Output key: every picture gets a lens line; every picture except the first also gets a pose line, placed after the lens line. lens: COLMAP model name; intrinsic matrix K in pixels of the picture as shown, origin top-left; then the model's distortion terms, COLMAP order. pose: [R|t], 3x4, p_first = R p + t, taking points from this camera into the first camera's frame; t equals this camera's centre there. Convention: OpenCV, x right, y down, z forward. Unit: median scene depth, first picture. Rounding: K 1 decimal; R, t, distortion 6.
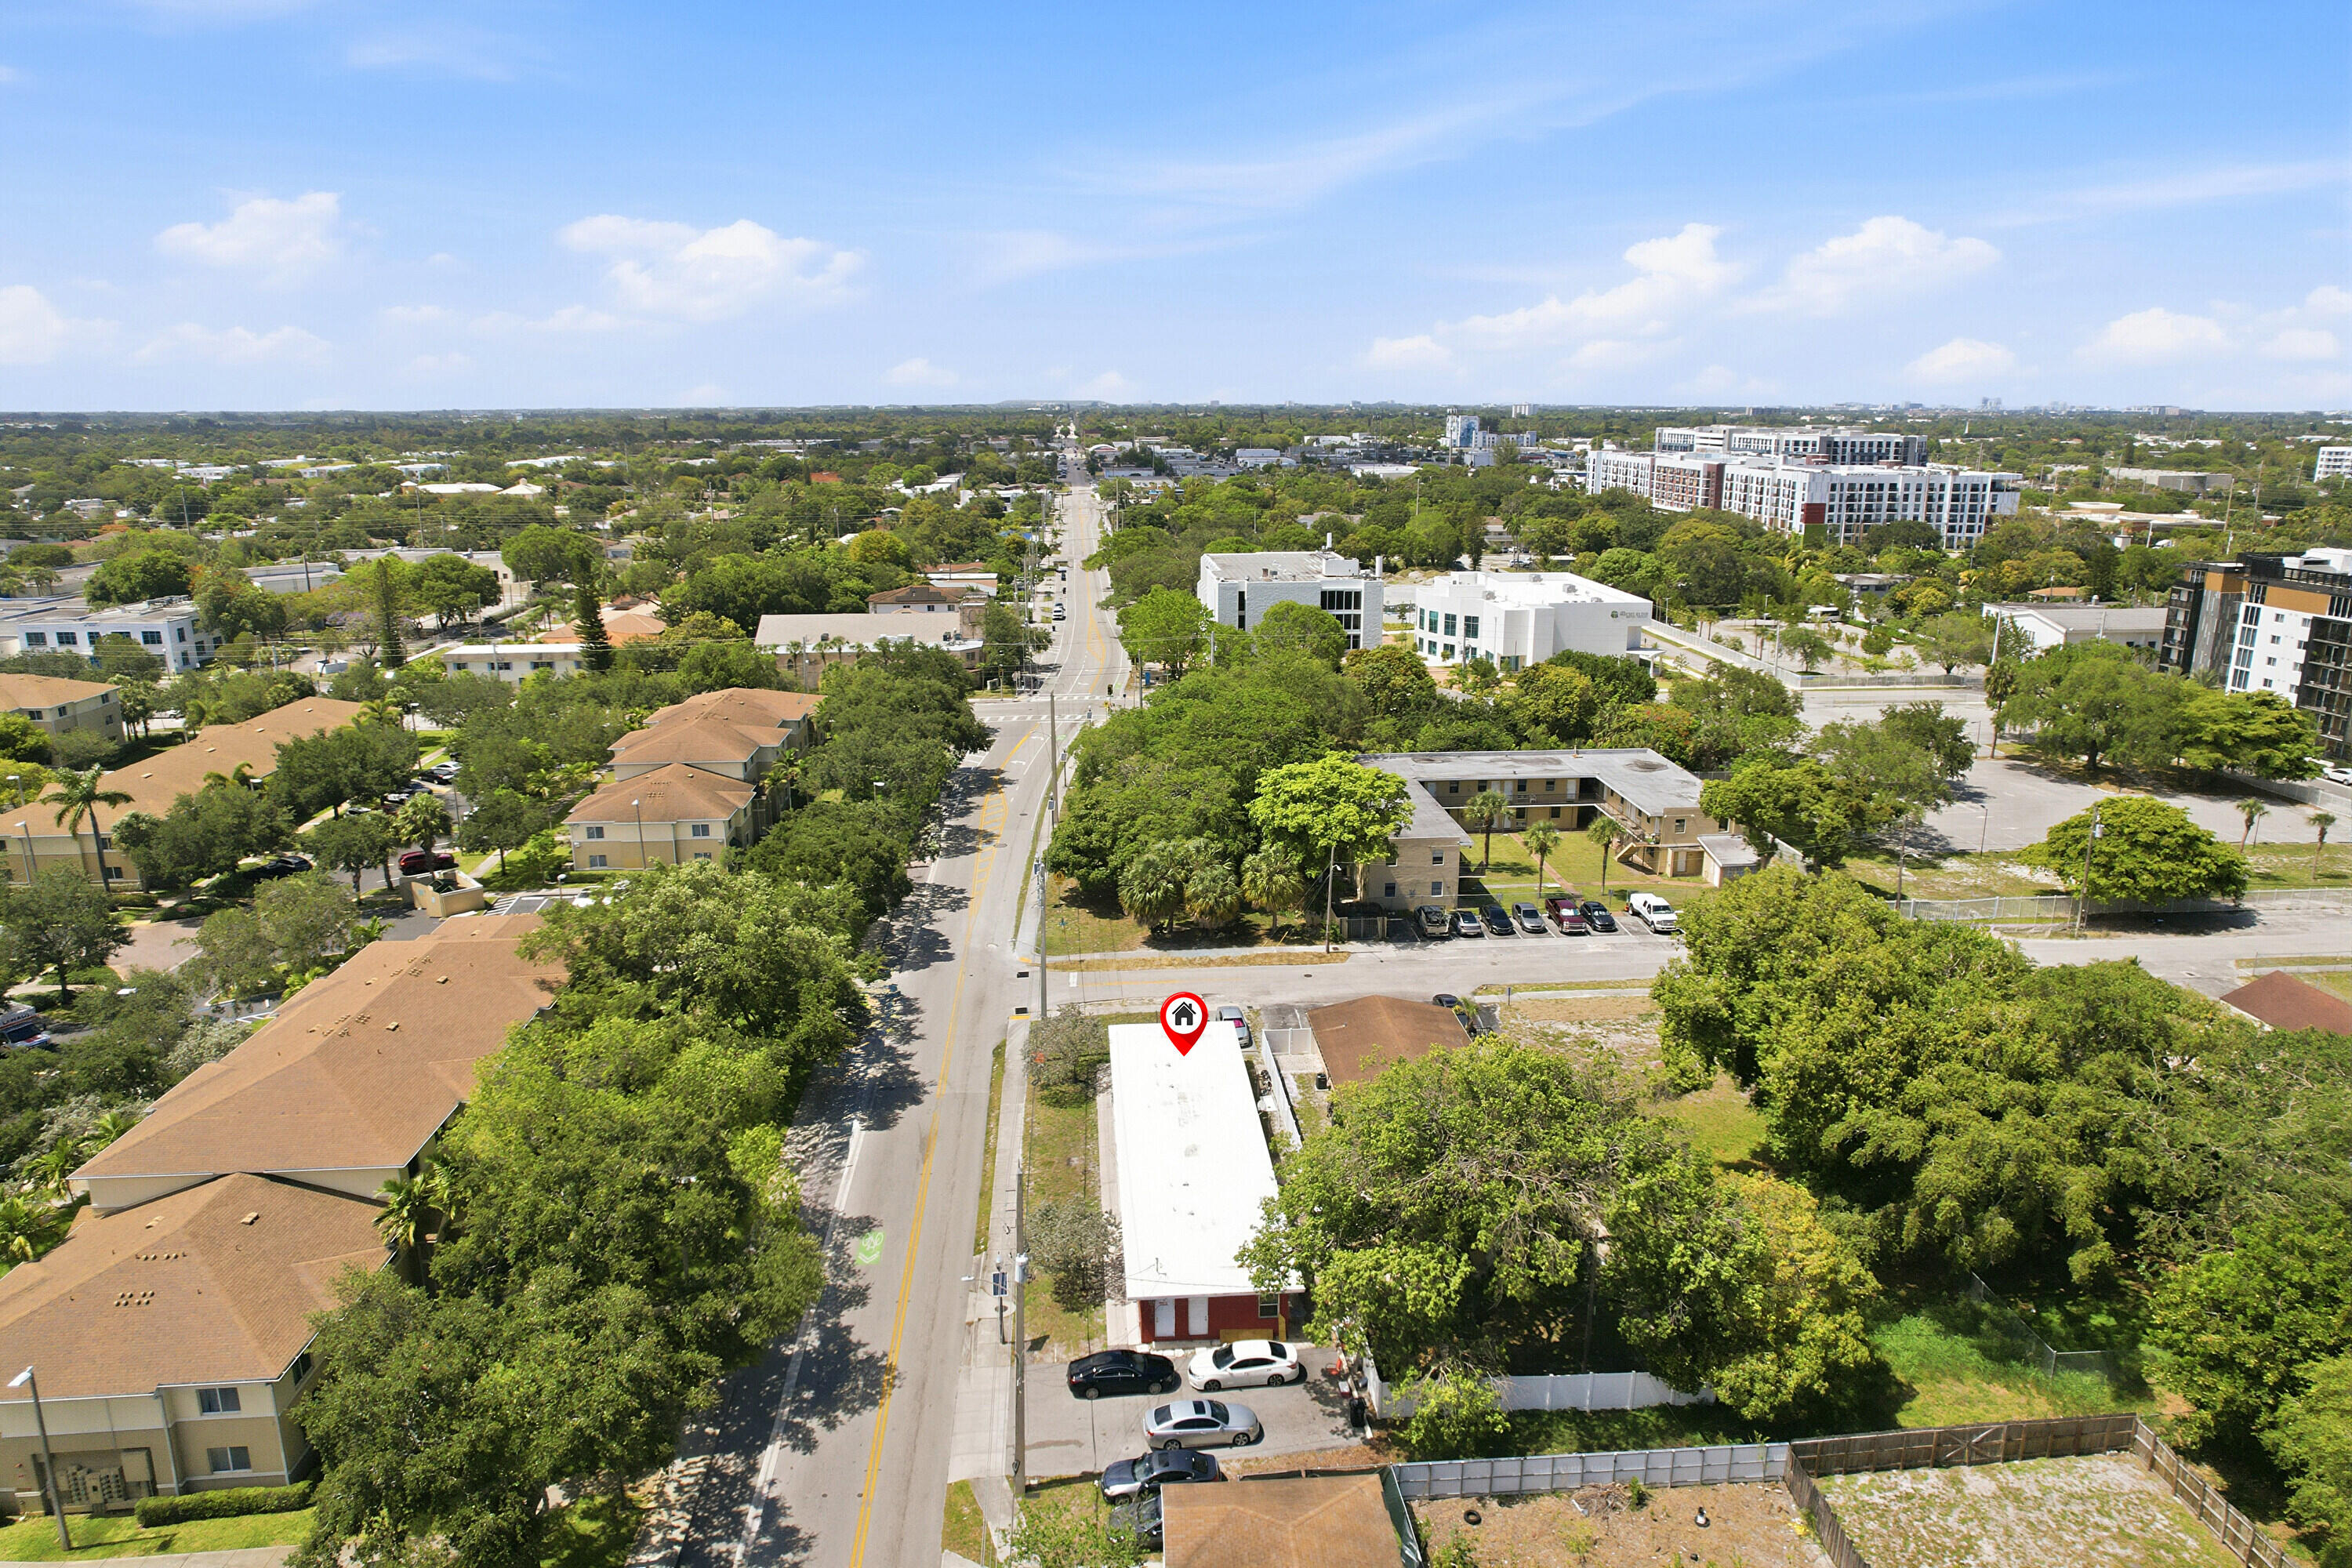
lens RADIAL K [[1497.0, 0, 1177.0], [0, 1497.0, 763.3], [0, 0, 1]] dist [-0.065550, 0.059554]
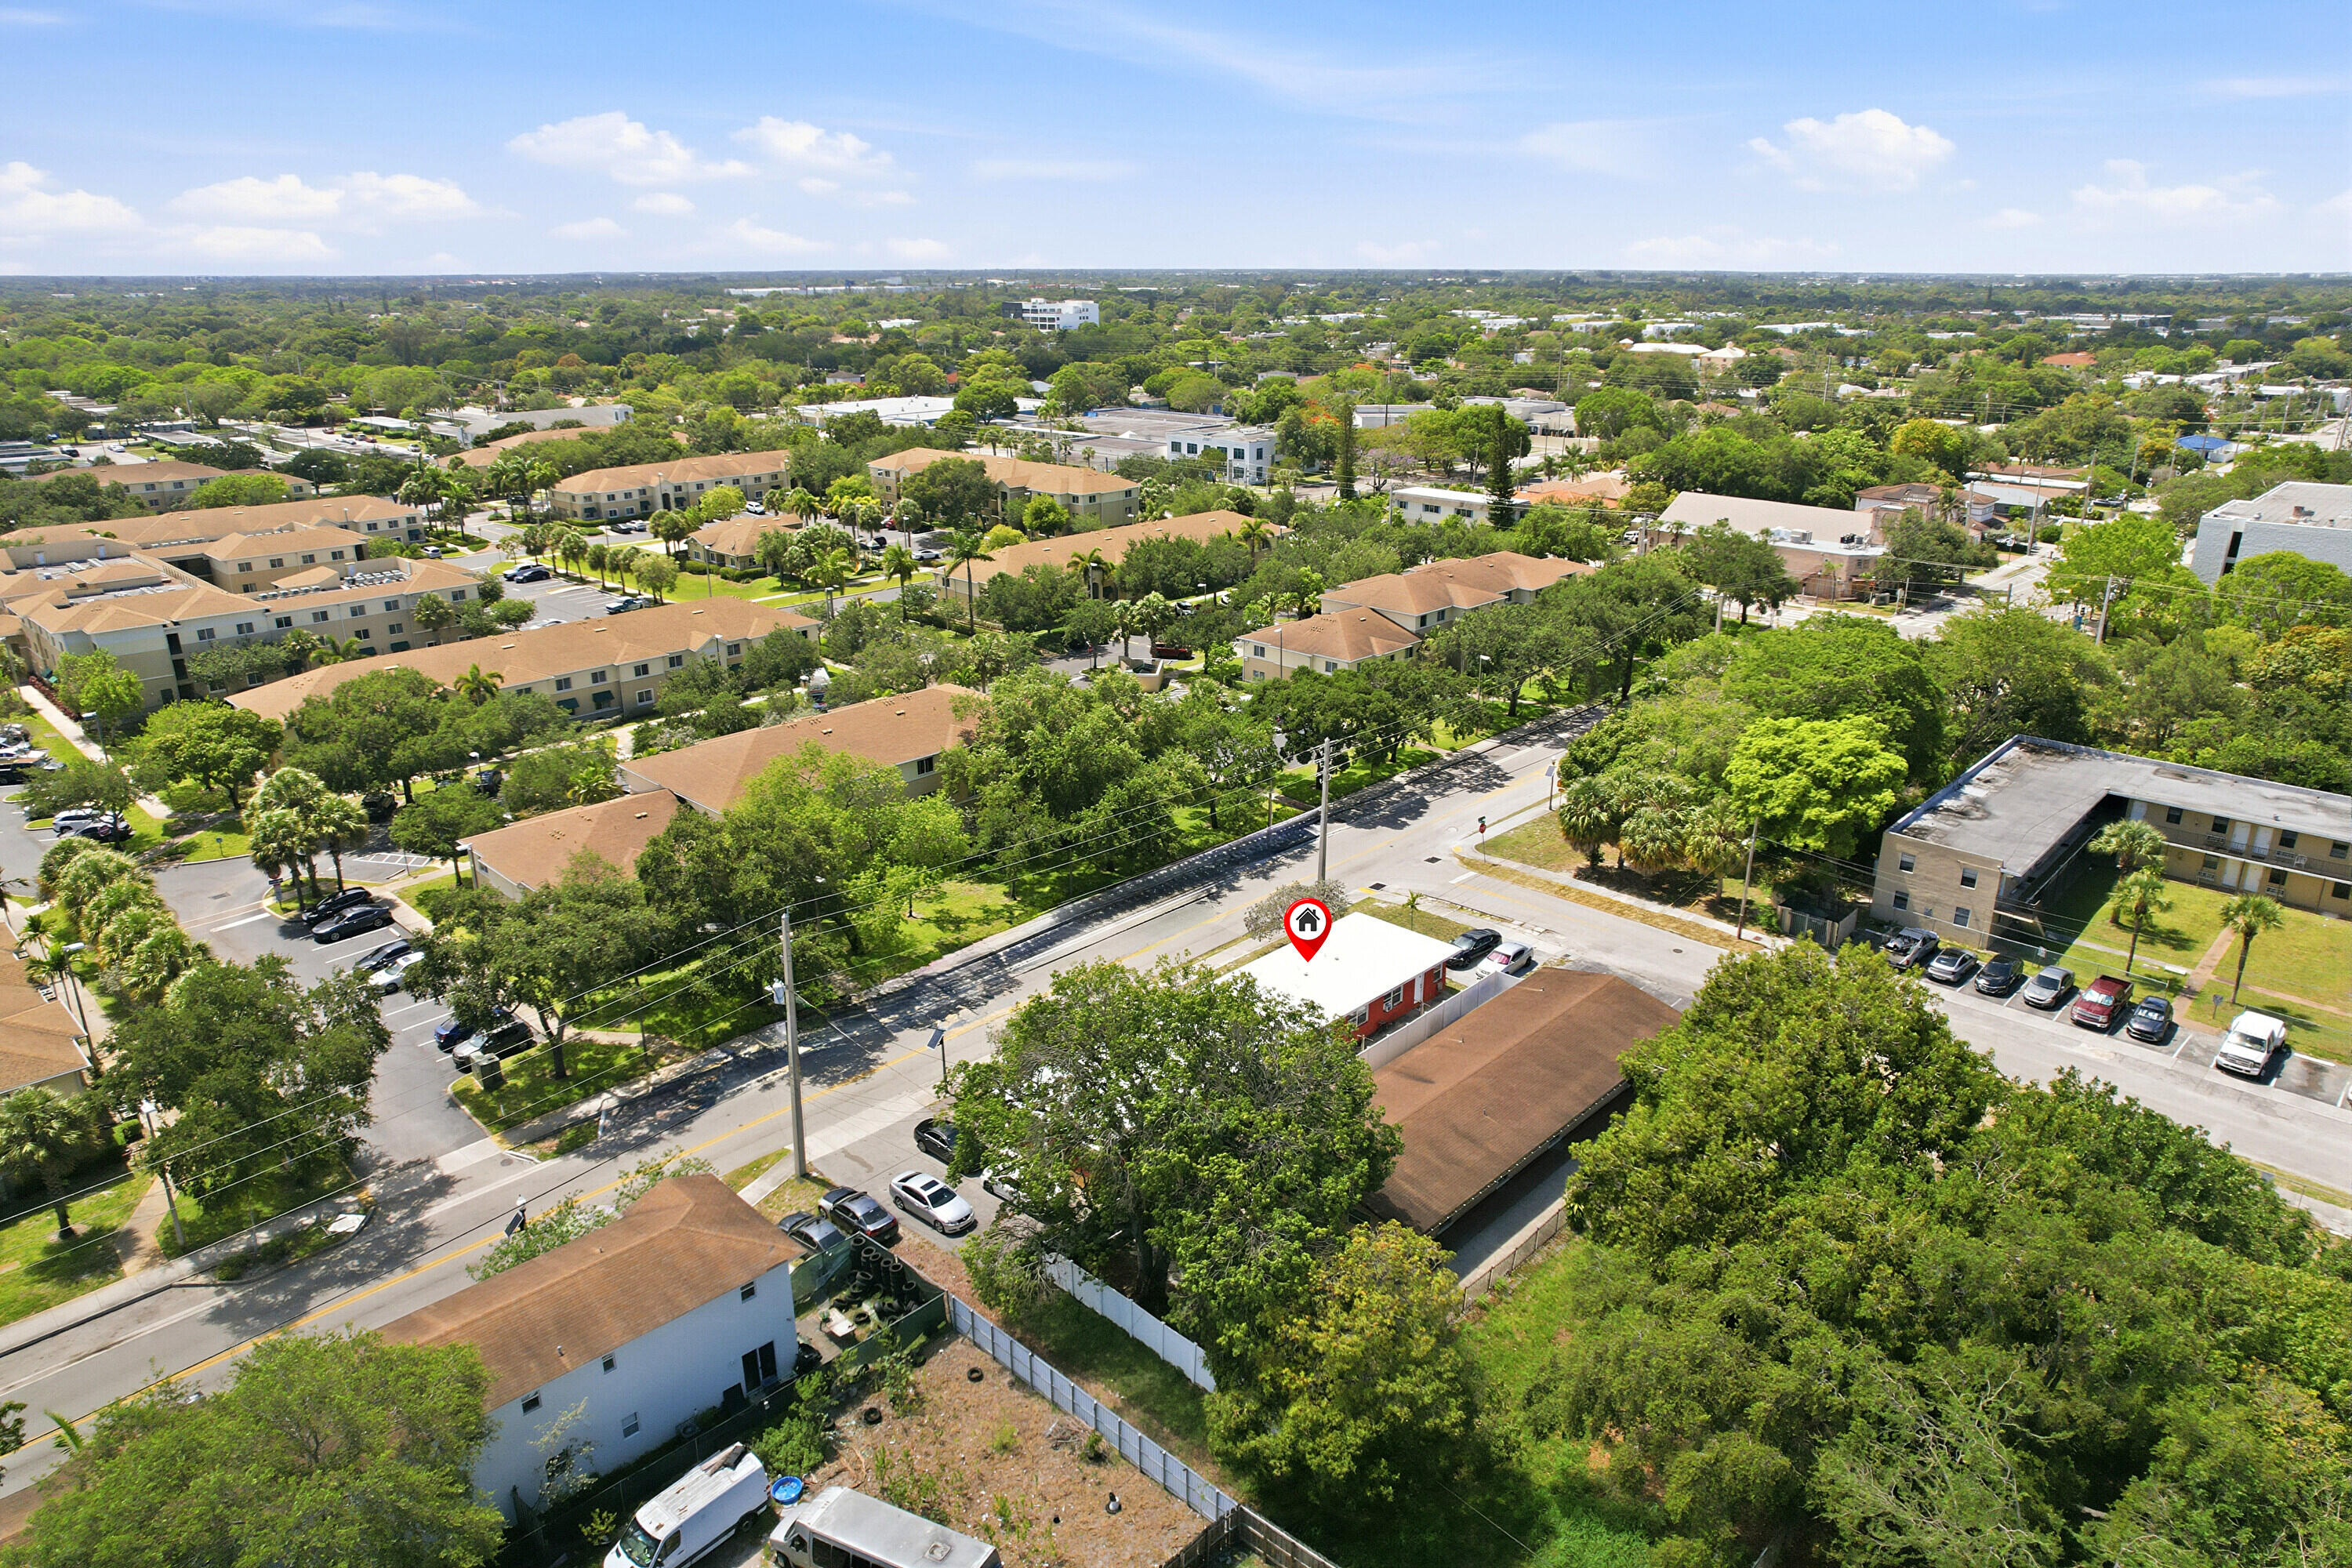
lens RADIAL K [[1497.0, 0, 1187.1], [0, 1497.0, 779.9], [0, 0, 1]] dist [-0.065550, 0.059554]
pose [[0.670978, 0.243965, -0.700192, 0.452390], [-0.175488, 0.969742, 0.169718, -0.048390], [0.720411, 0.008998, 0.693489, 0.183002]]
